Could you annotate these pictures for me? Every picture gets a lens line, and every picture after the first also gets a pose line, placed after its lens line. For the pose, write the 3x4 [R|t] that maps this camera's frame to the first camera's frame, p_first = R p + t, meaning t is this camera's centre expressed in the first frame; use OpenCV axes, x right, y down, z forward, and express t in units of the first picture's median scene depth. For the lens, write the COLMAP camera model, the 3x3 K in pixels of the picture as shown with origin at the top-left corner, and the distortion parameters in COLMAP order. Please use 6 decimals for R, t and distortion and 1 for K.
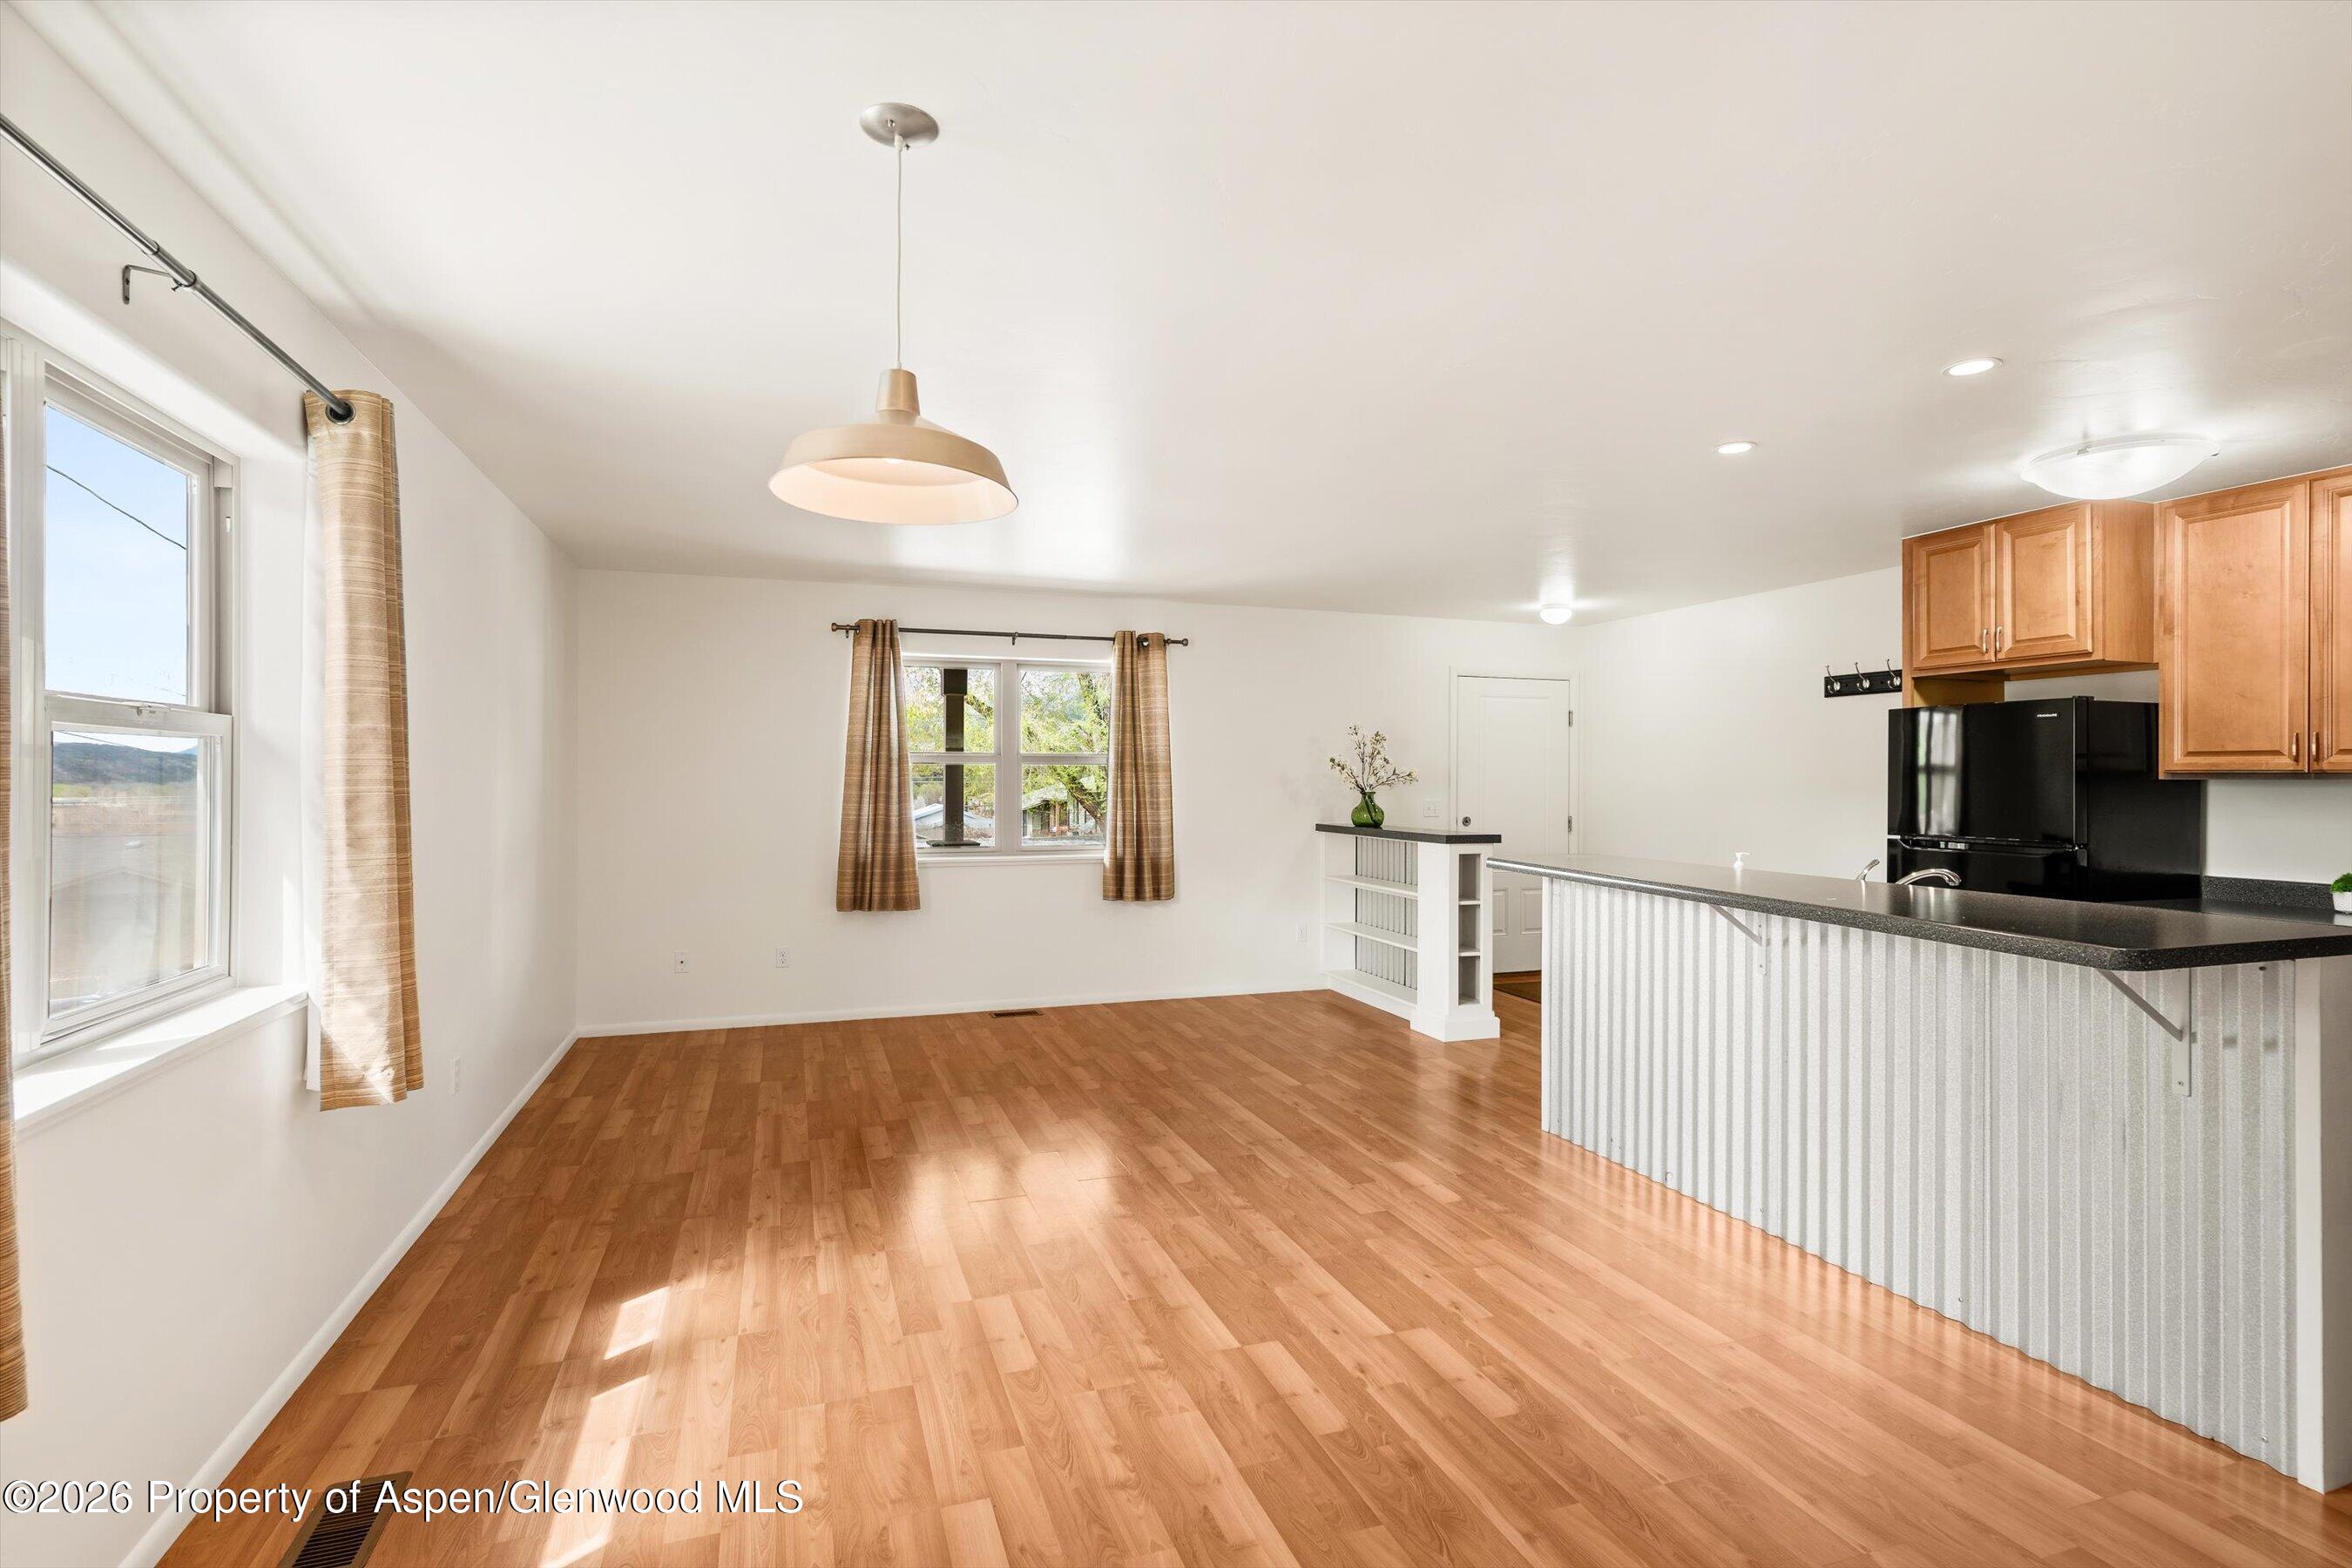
lens RADIAL K [[1118.2, 0, 1177.4], [0, 1118.2, 775.3], [0, 0, 1]] dist [0.001494, 0.000225]
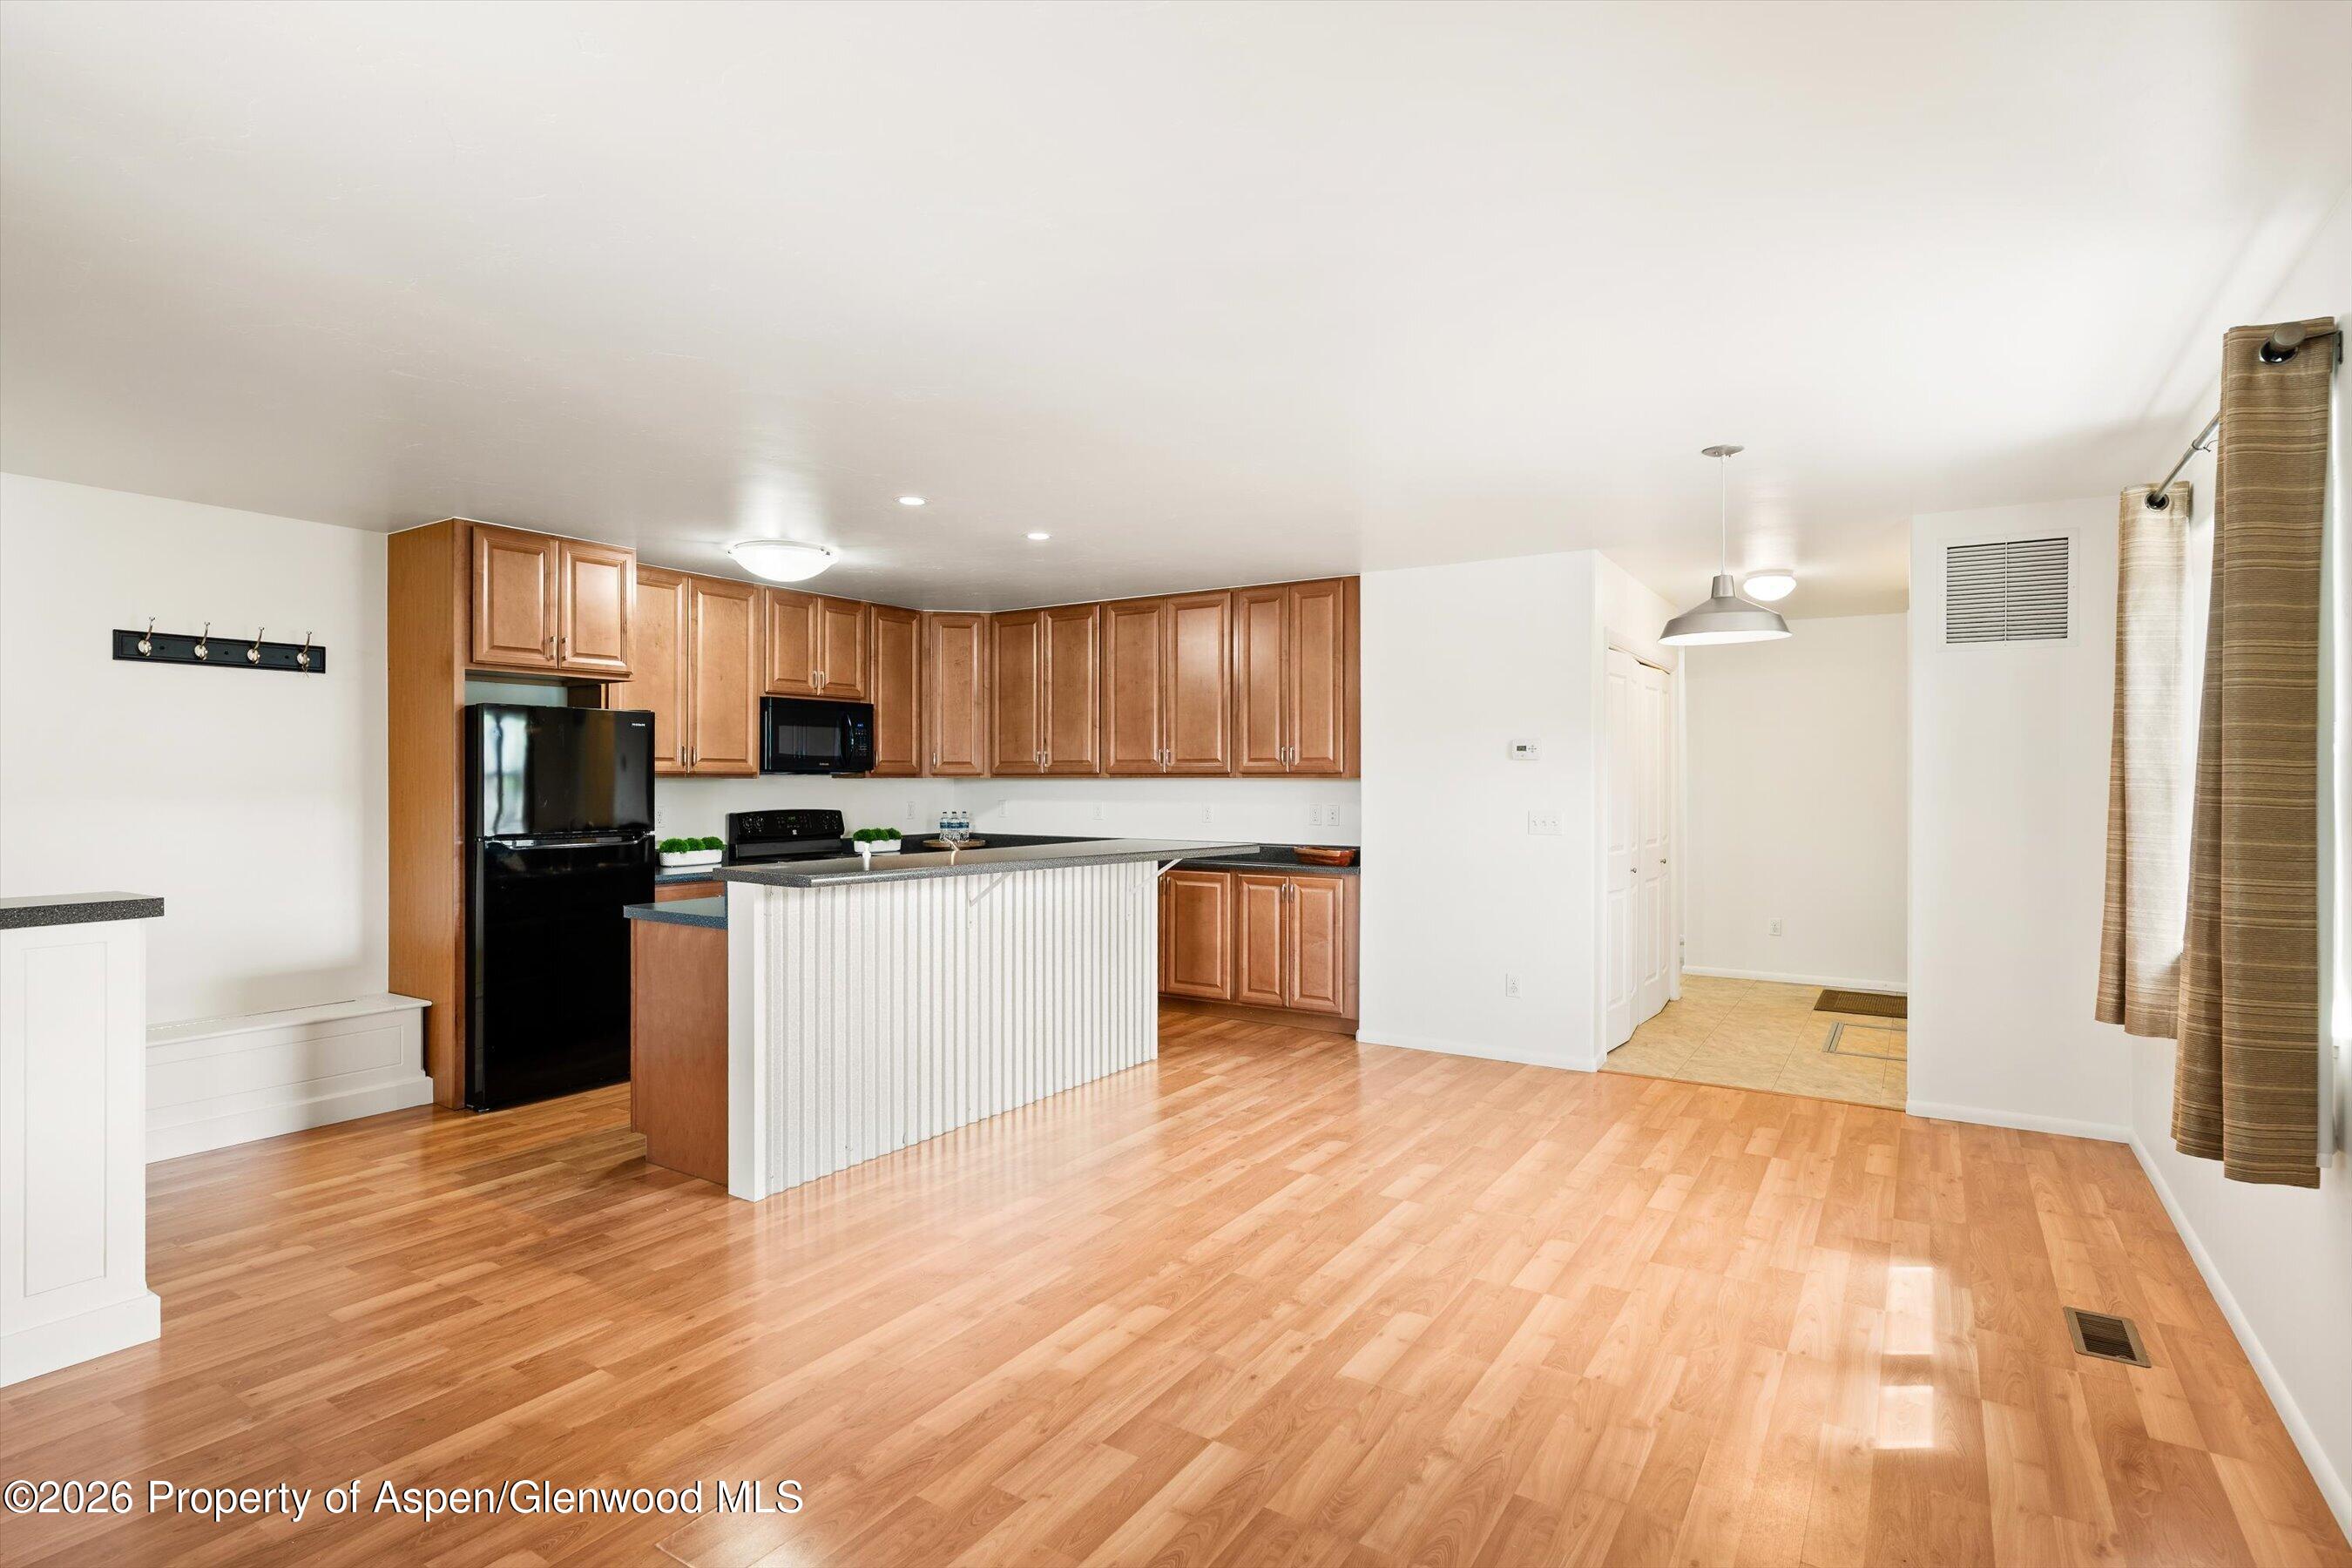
lens RADIAL K [[1166.3, 0, 1166.7], [0, 1166.3, 778.5], [0, 0, 1]] dist [0.000211, 0.000061]
pose [[-0.607884, -0.003083, 0.794020, -0.738687], [-0.005081, 0.999987, -0.000008, 0.001665], [-0.794009, -0.004039, -0.607892, 1.740321]]
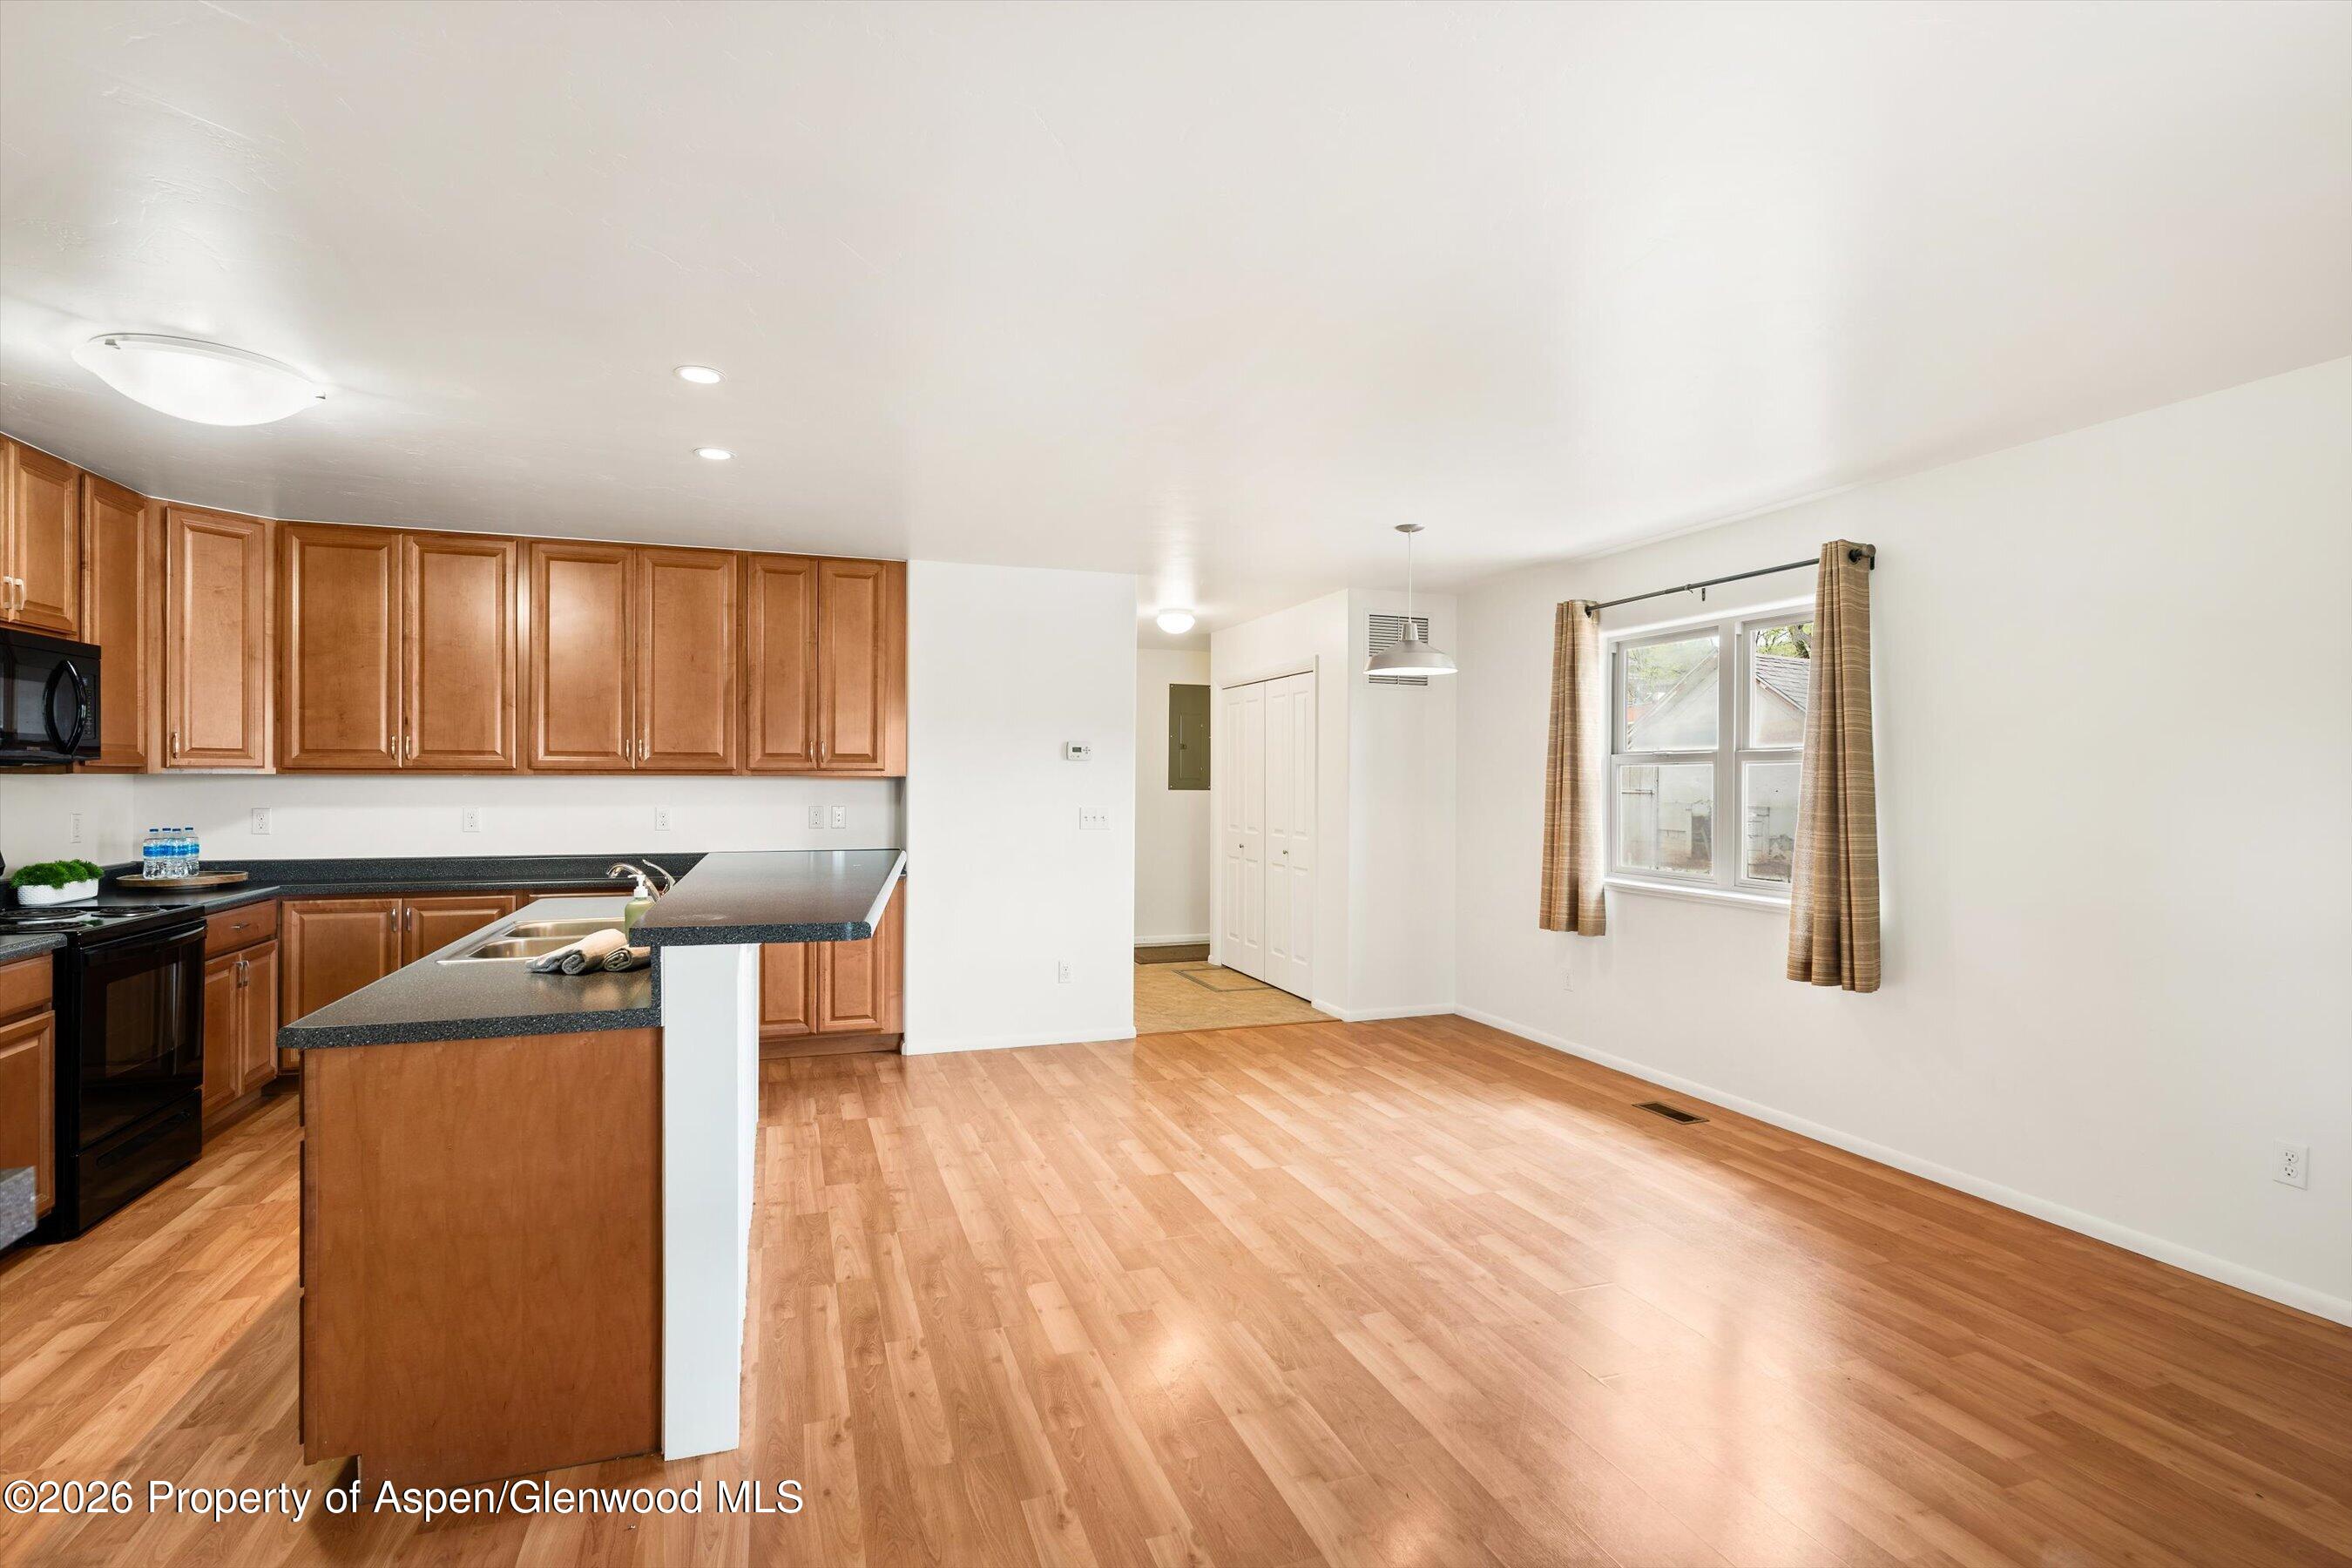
lens RADIAL K [[1128.8, 0, 1172.0], [0, 1128.8, 776.0], [0, 0, 1]] dist [0.000116, 0.000506]
pose [[-0.999976, -0.006897, 0.000653, 0.168499], [-0.006900, 0.999965, -0.004686, 0.003956], [-0.000621, -0.004691, -0.999989, 2.073748]]
